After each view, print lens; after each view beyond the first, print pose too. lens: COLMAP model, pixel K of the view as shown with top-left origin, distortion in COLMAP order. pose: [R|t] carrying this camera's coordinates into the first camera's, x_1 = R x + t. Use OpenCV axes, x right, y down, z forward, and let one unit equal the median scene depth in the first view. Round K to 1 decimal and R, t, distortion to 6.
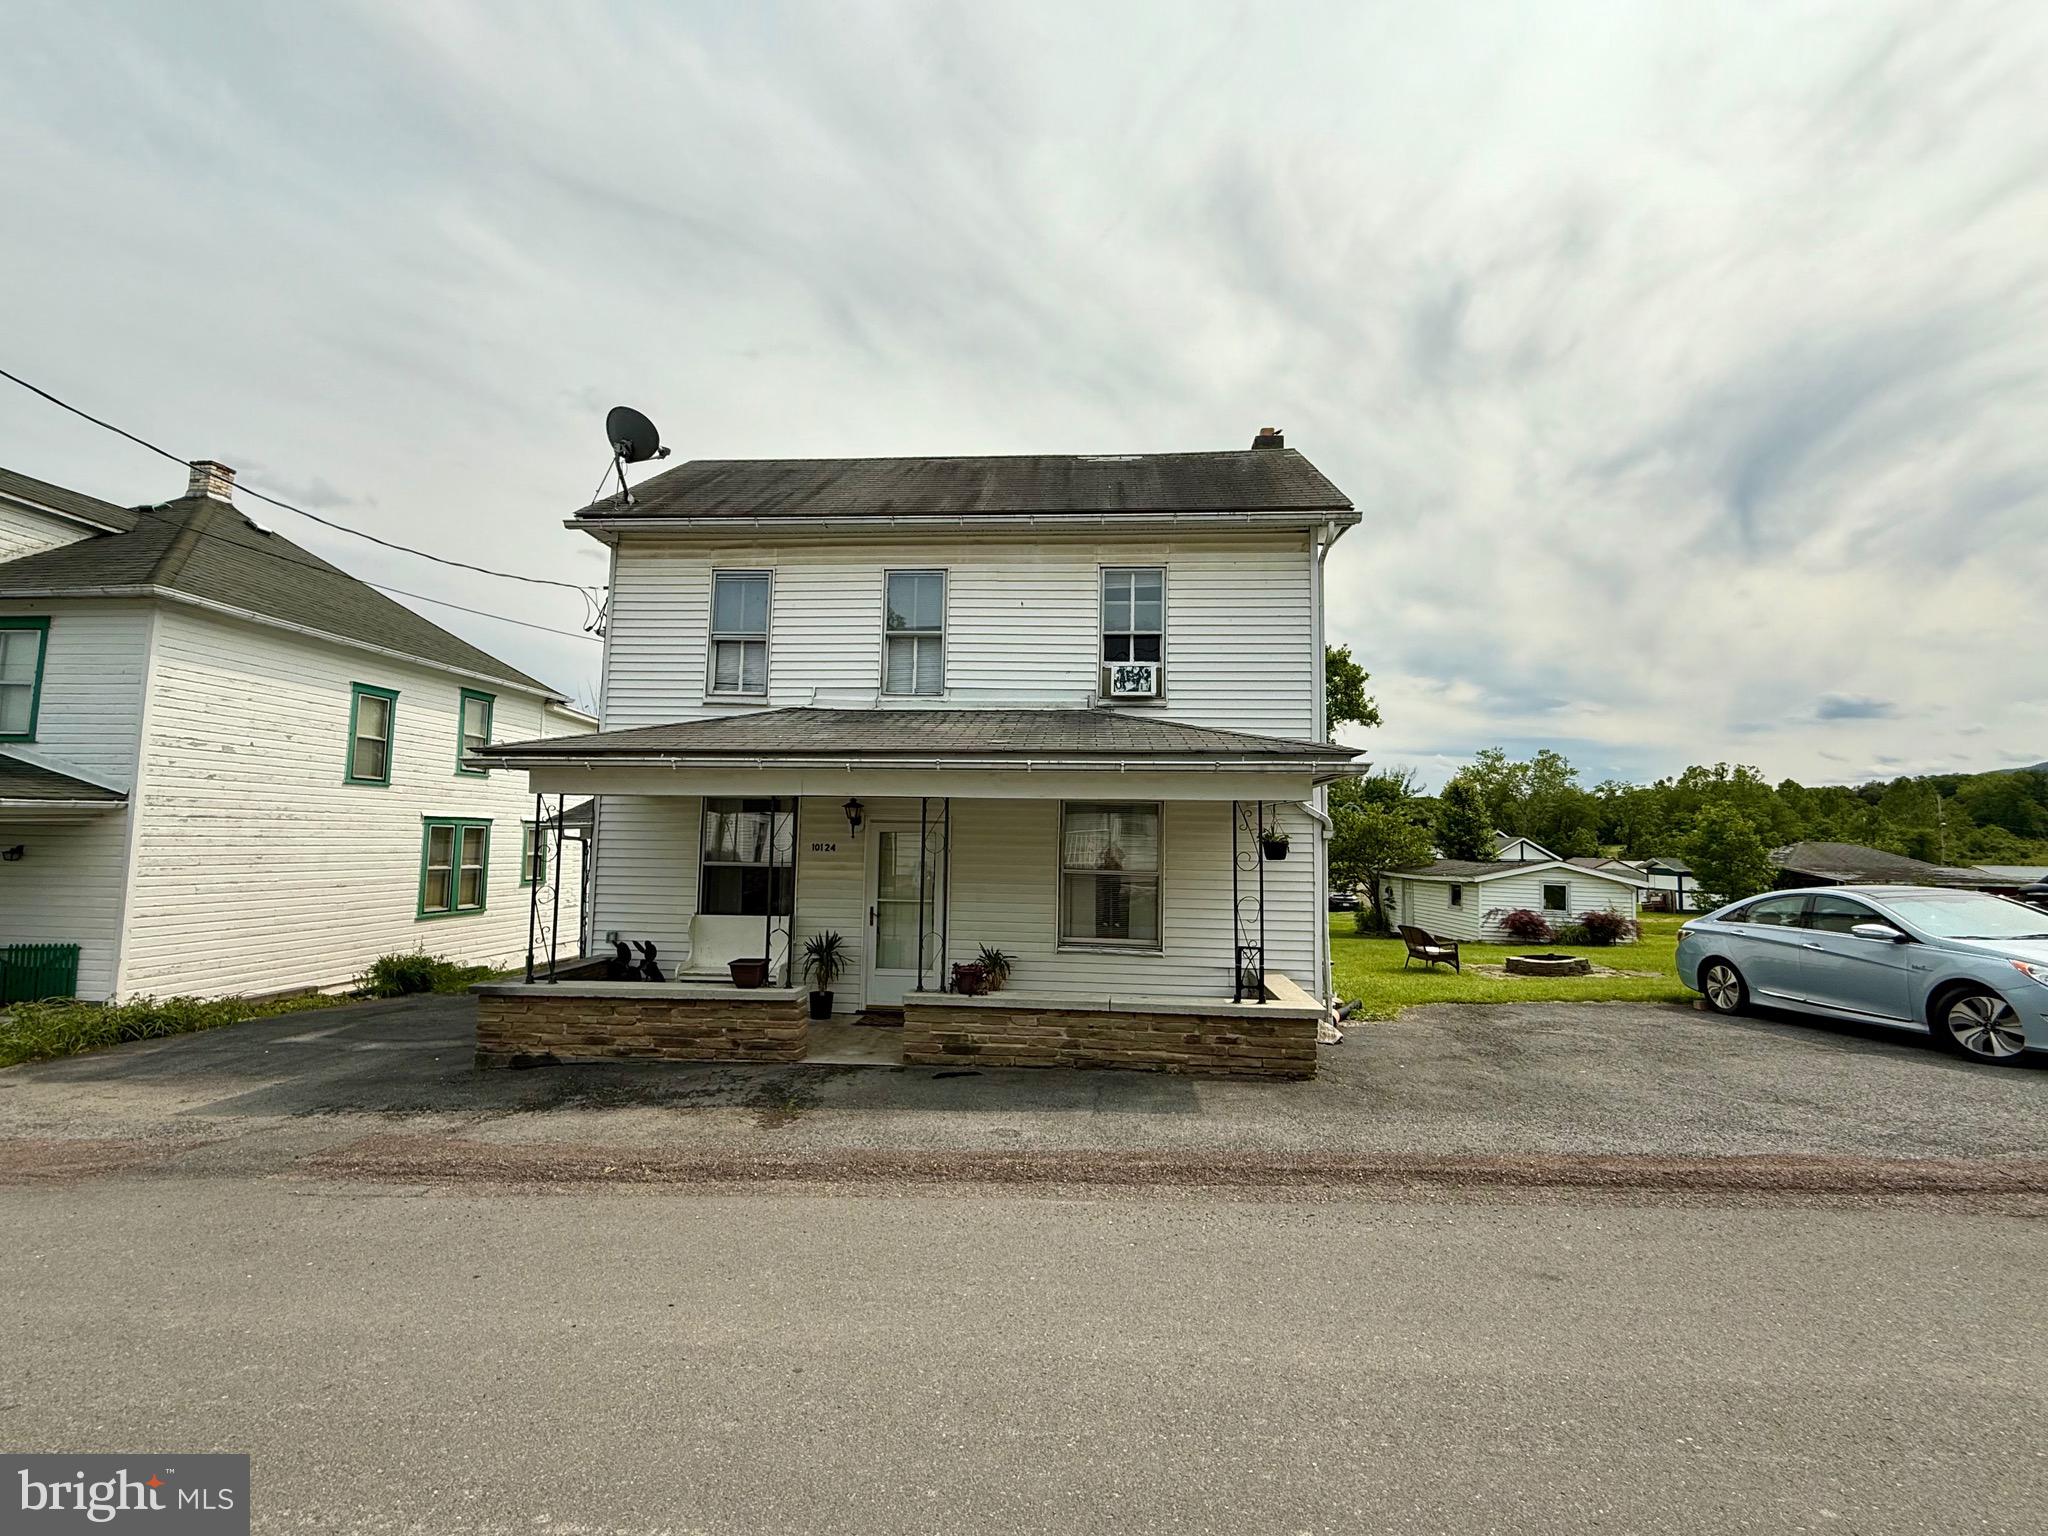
lens RADIAL K [[906.2, 0, 1023.6], [0, 906.2, 763.3], [0, 0, 1]] dist [-0.004255, 0.001636]
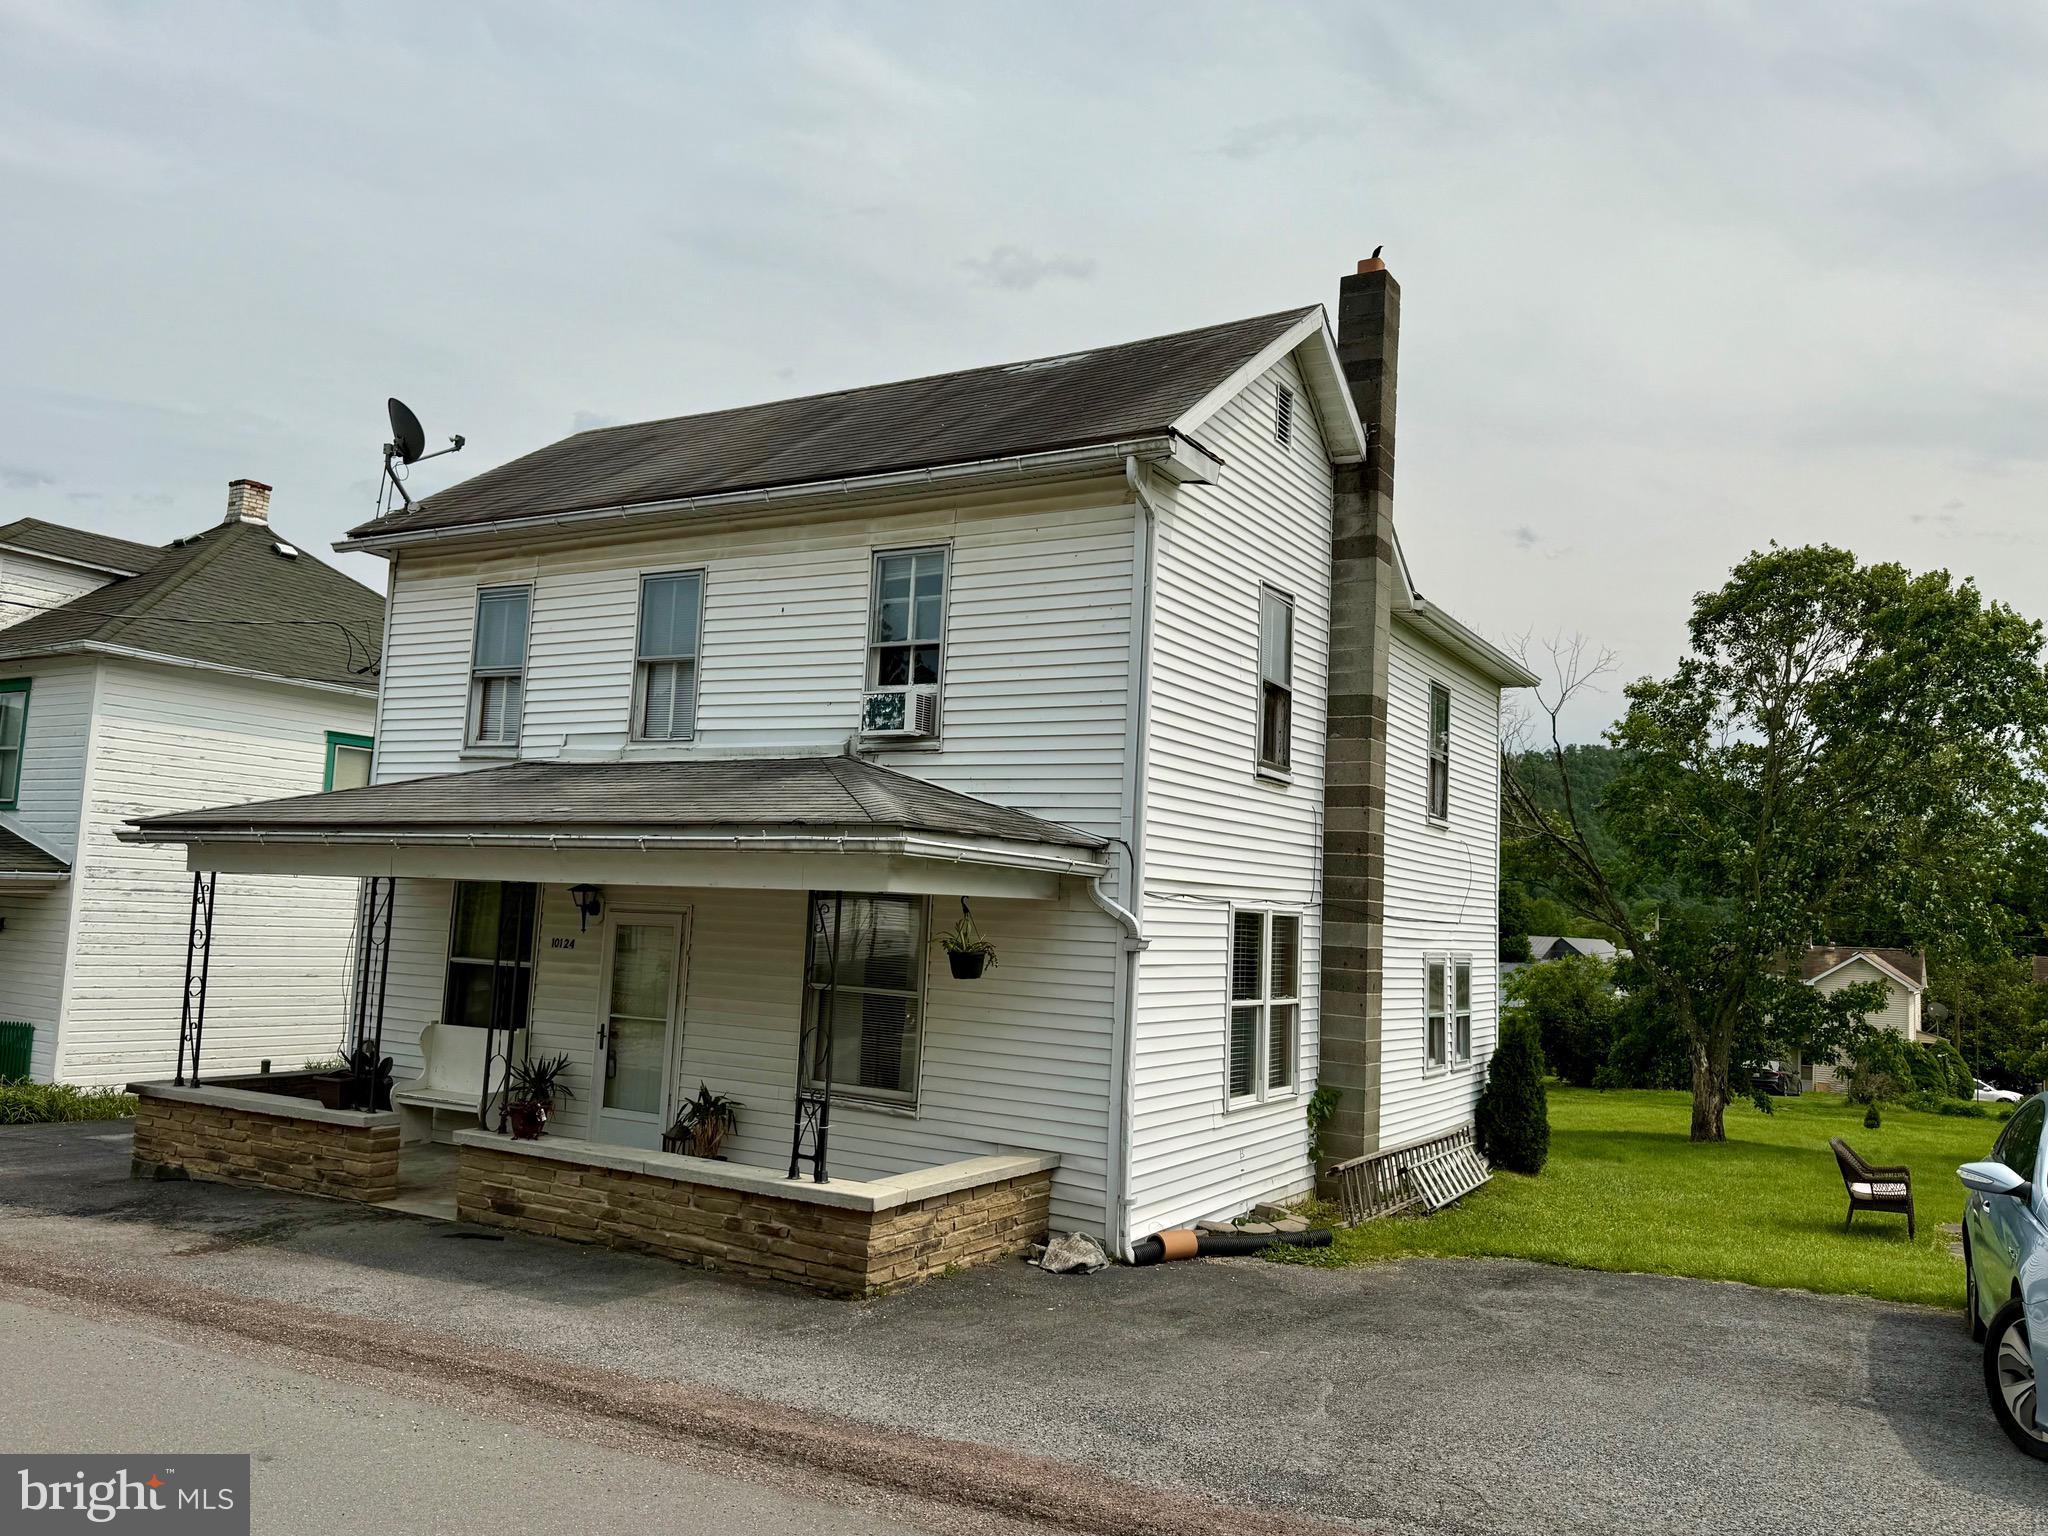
lens RADIAL K [[1543.5, 0, 1040.3], [0, 1543.5, 764.7], [0, 0, 1]] dist [0.028339, -0.051065]
pose [[0.901941, -0.019270, -0.431430, 0.707639], [0.005791, 0.999454, -0.032536, -0.013290], [0.431821, 0.026848, 0.901560, -0.007061]]
